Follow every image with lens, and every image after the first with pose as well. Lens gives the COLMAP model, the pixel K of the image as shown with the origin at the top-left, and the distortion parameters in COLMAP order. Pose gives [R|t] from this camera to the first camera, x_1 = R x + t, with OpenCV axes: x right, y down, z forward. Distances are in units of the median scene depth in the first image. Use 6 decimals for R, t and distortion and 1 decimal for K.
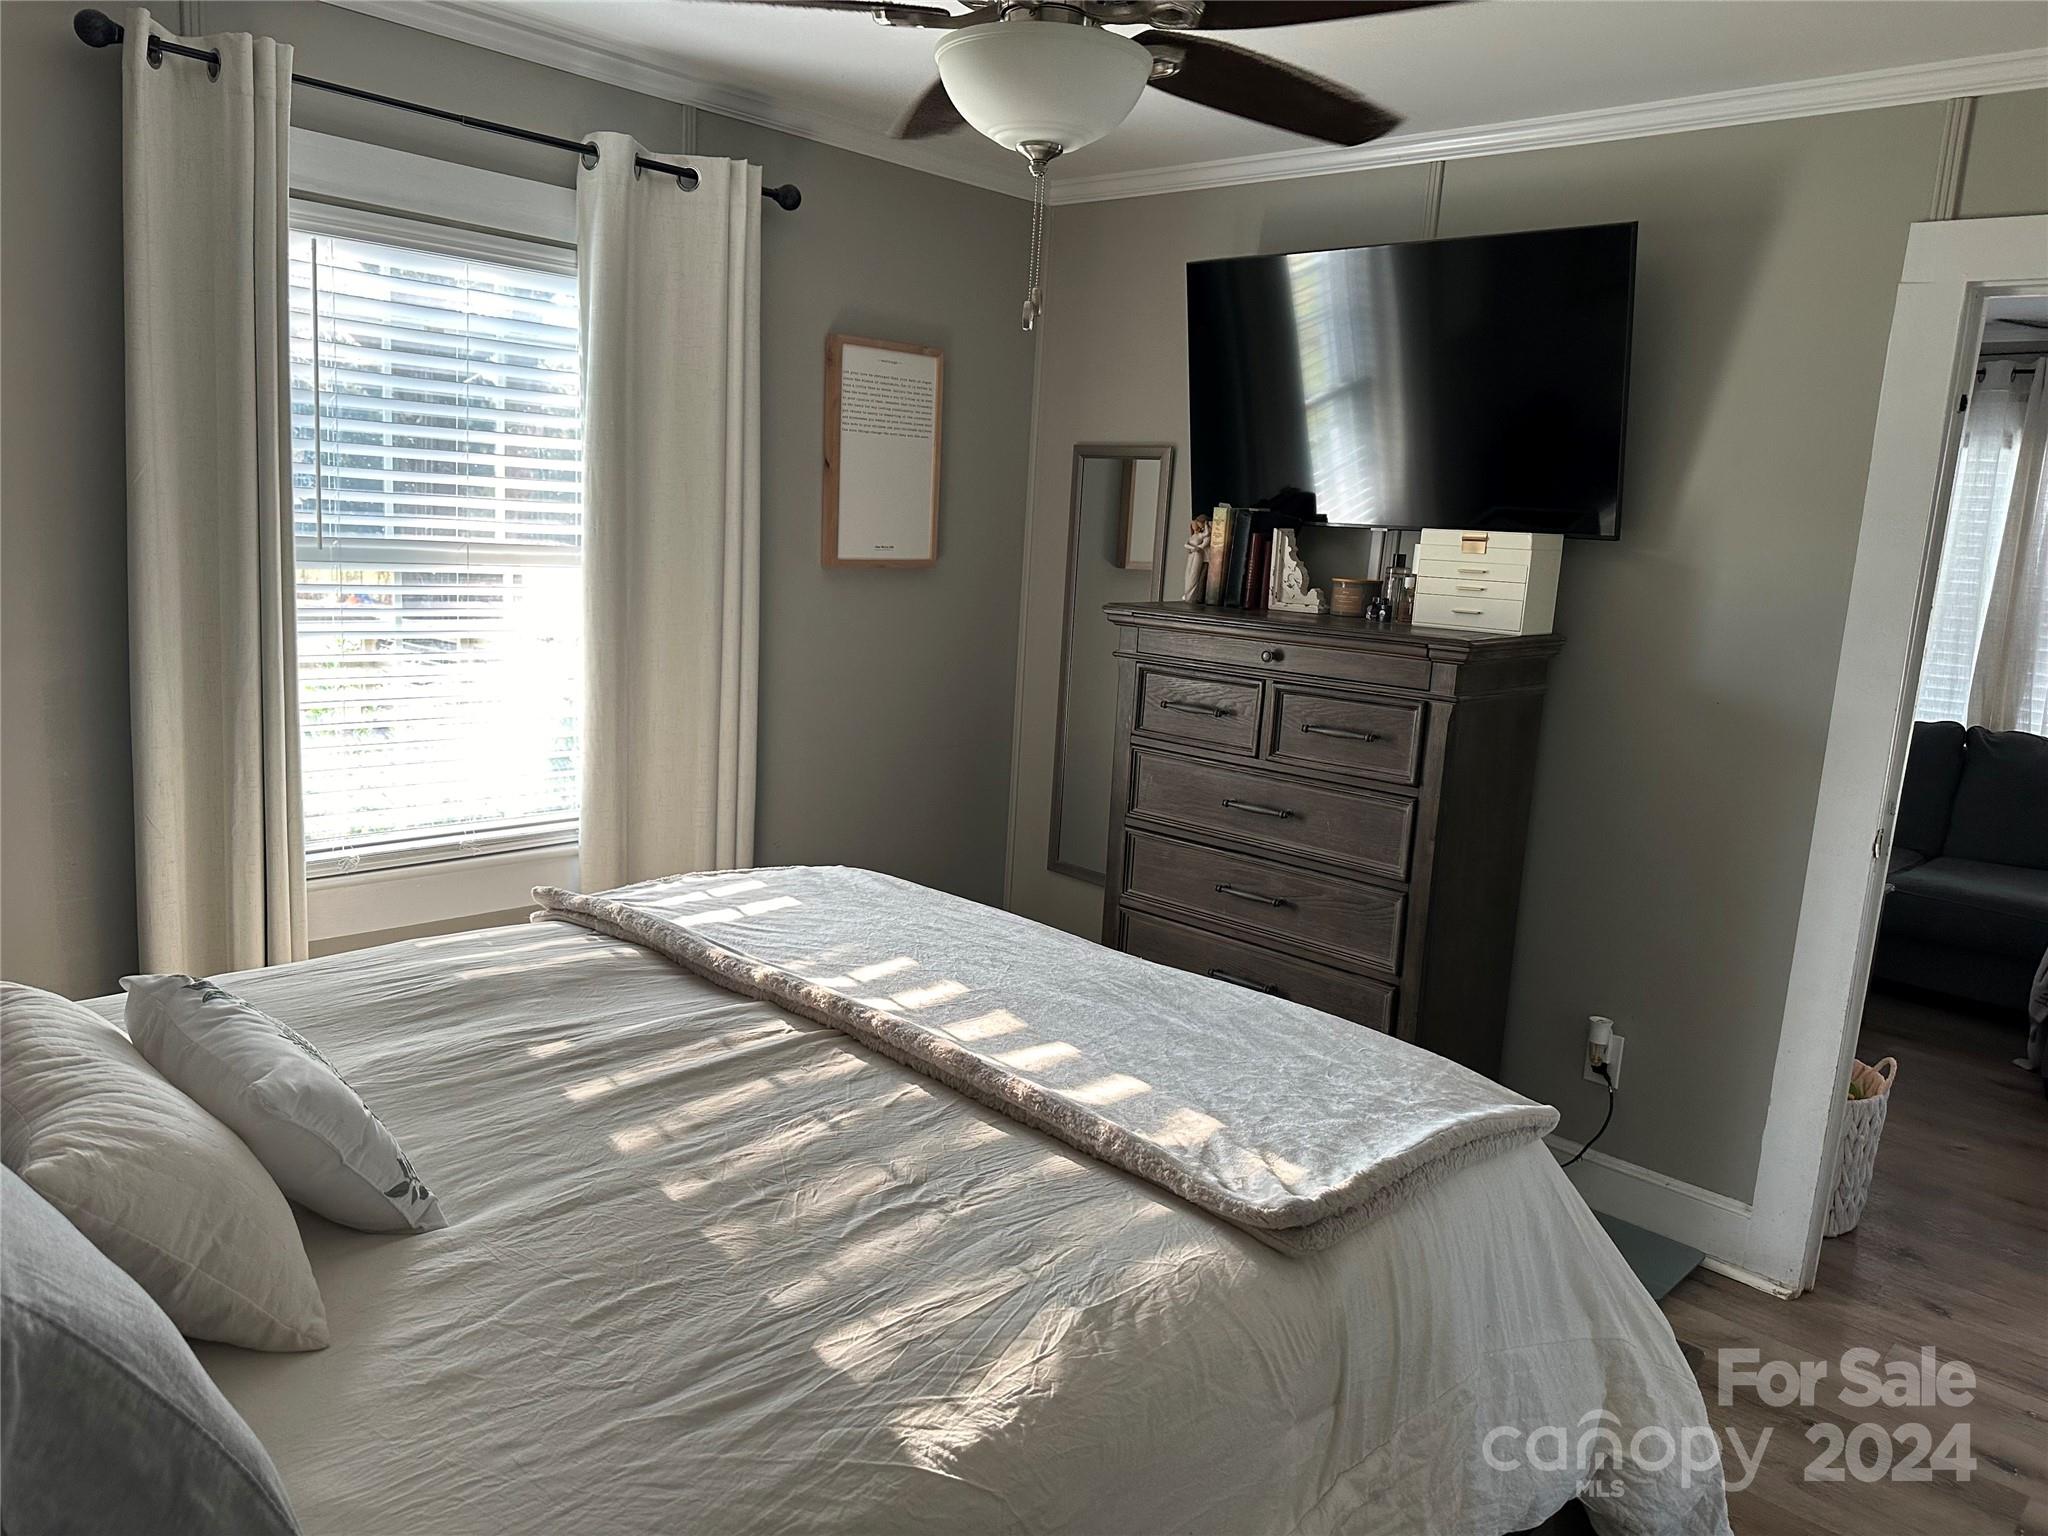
lens RADIAL K [[1432.0, 0, 1017.9], [0, 1432.0, 746.0], [0, 0, 1]] dist [0.077633, -0.101973]
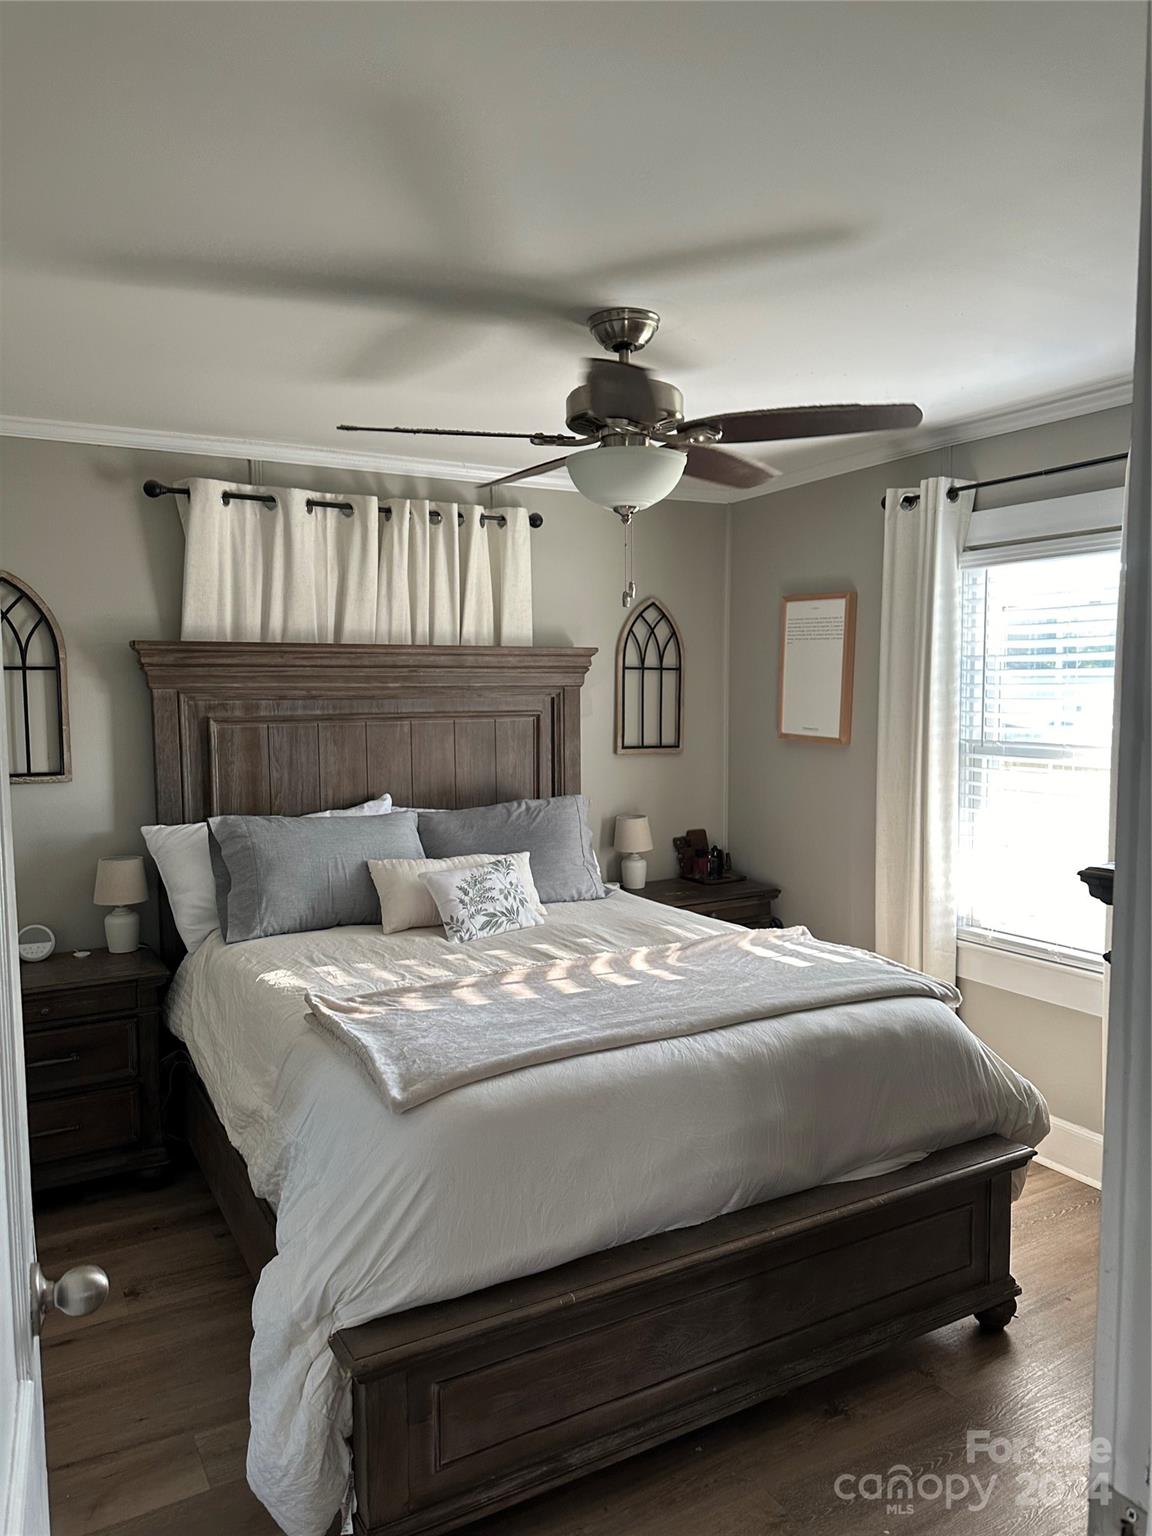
lens RADIAL K [[1074.0, 0, 579.4], [0, 1074.0, 759.5], [0, 0, 1]] dist [0.077633, -0.101973]
pose [[-0.275147, 0.000722, -0.961402, 1.495166], [-0.168473, 0.984490, 0.048956, -0.179433], [0.946526, 0.175440, -0.270758, 1.565371]]
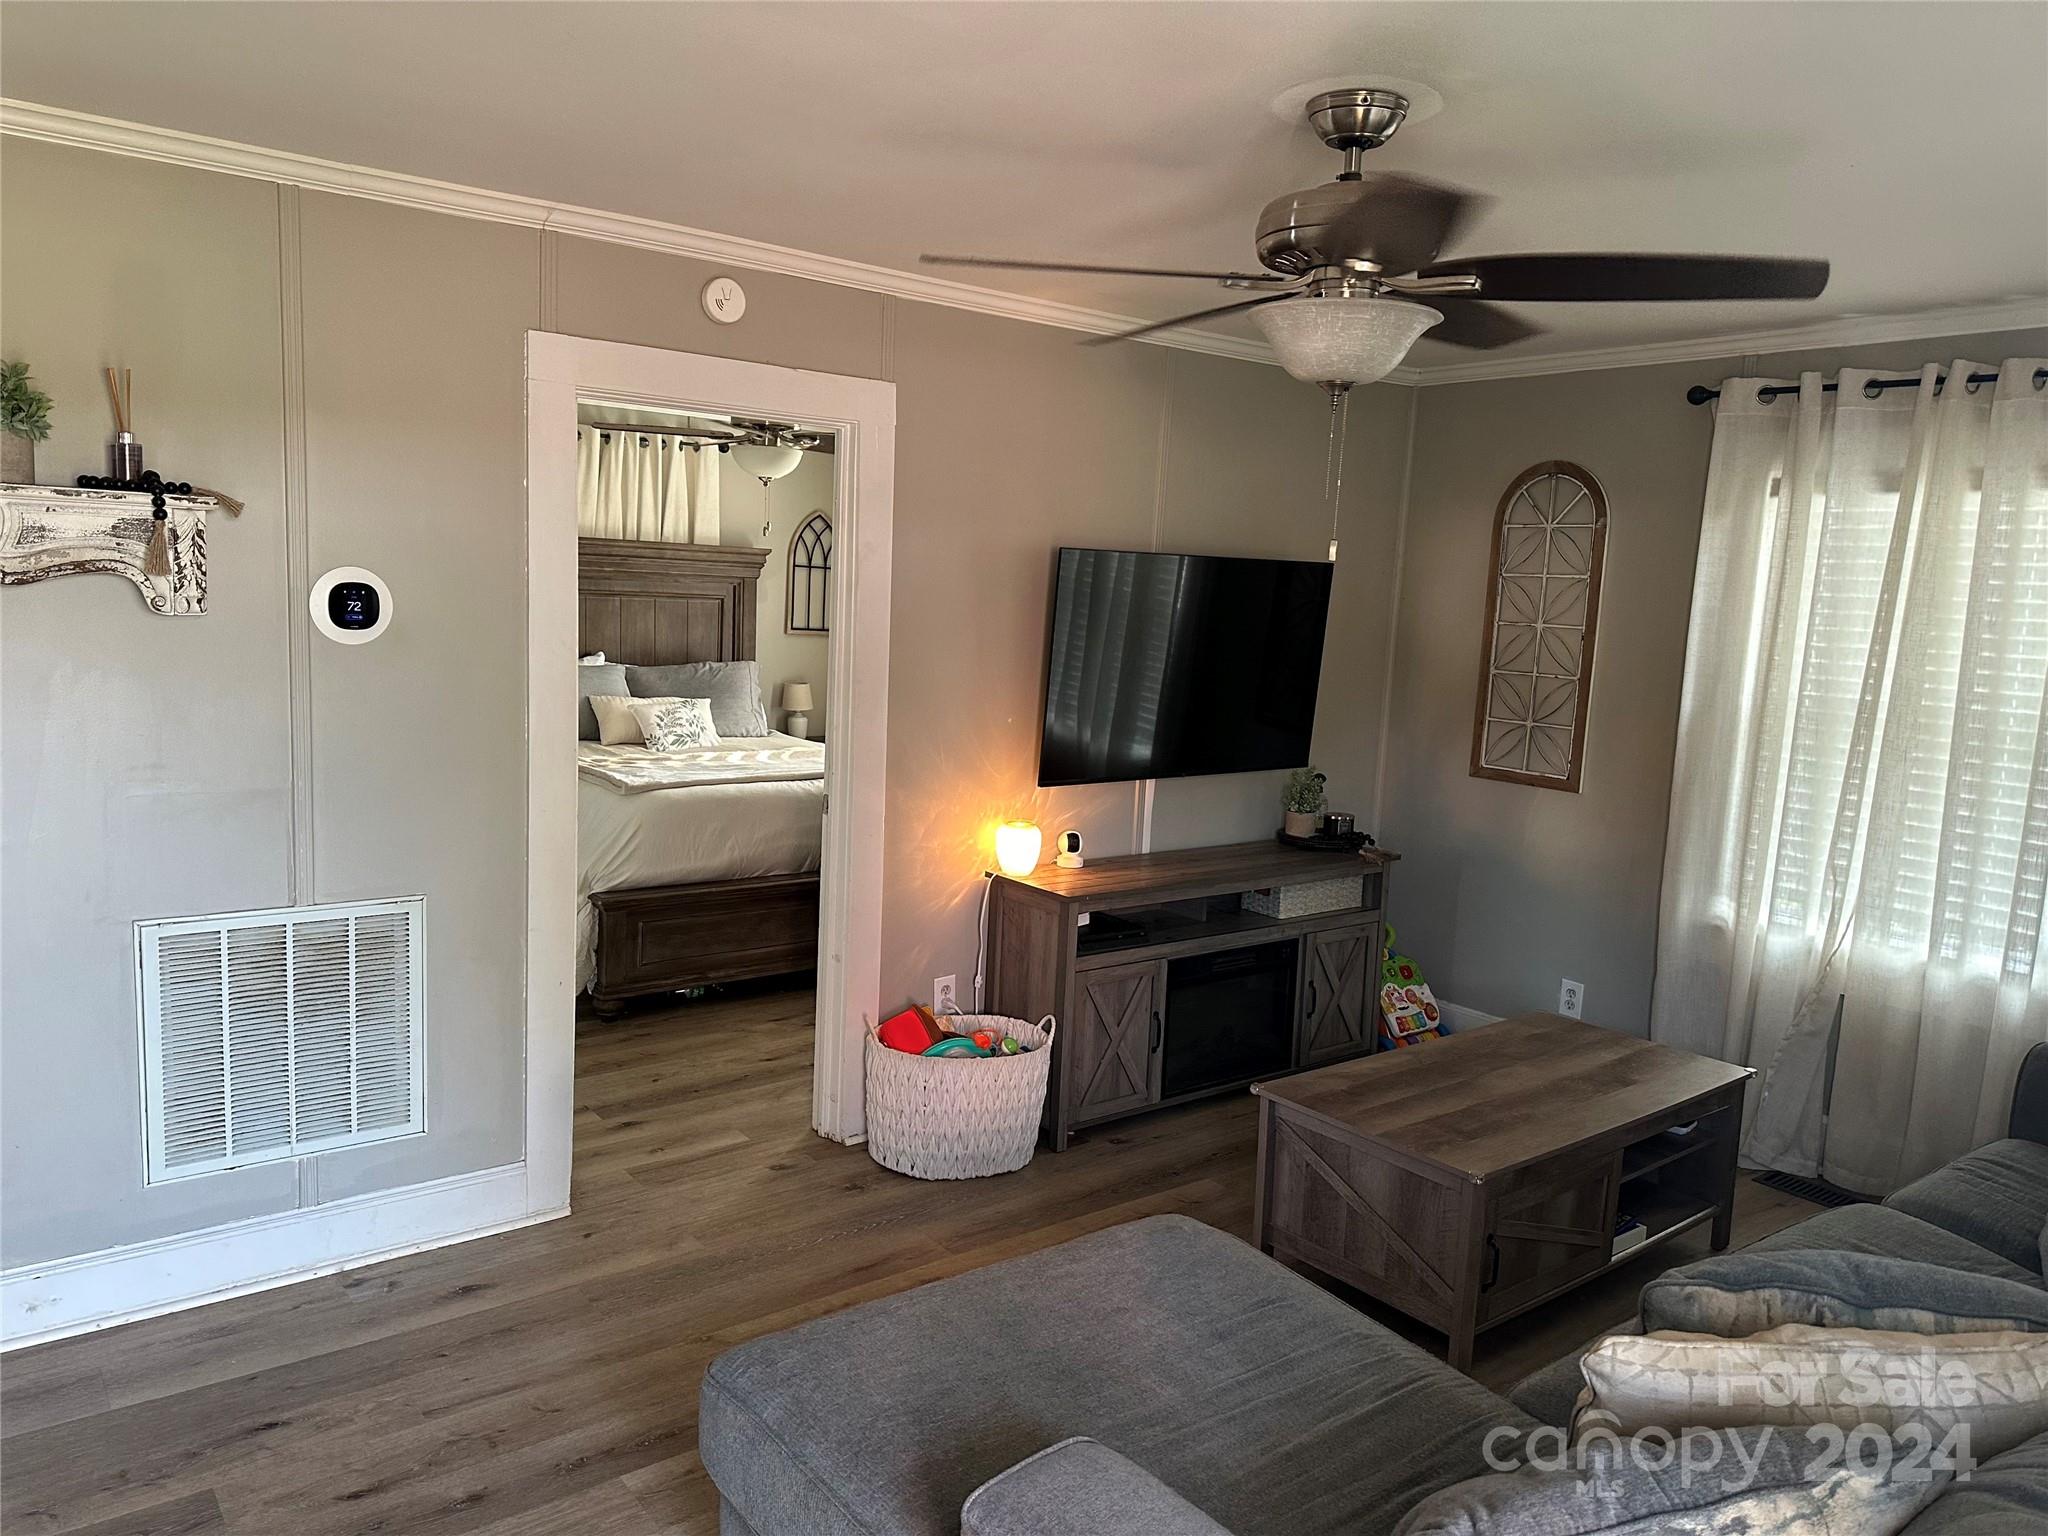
lens RADIAL K [[1432.0, 0, 1026.9], [0, 1432.0, 768.8], [0, 0, 1]] dist [0.077633, -0.101973]
pose [[-0.133673, 0.058884, -0.989275, 3.355140], [-0.218946, 0.971812, 0.087429, -0.226004], [0.966537, 0.228285, -0.117012, 2.308126]]
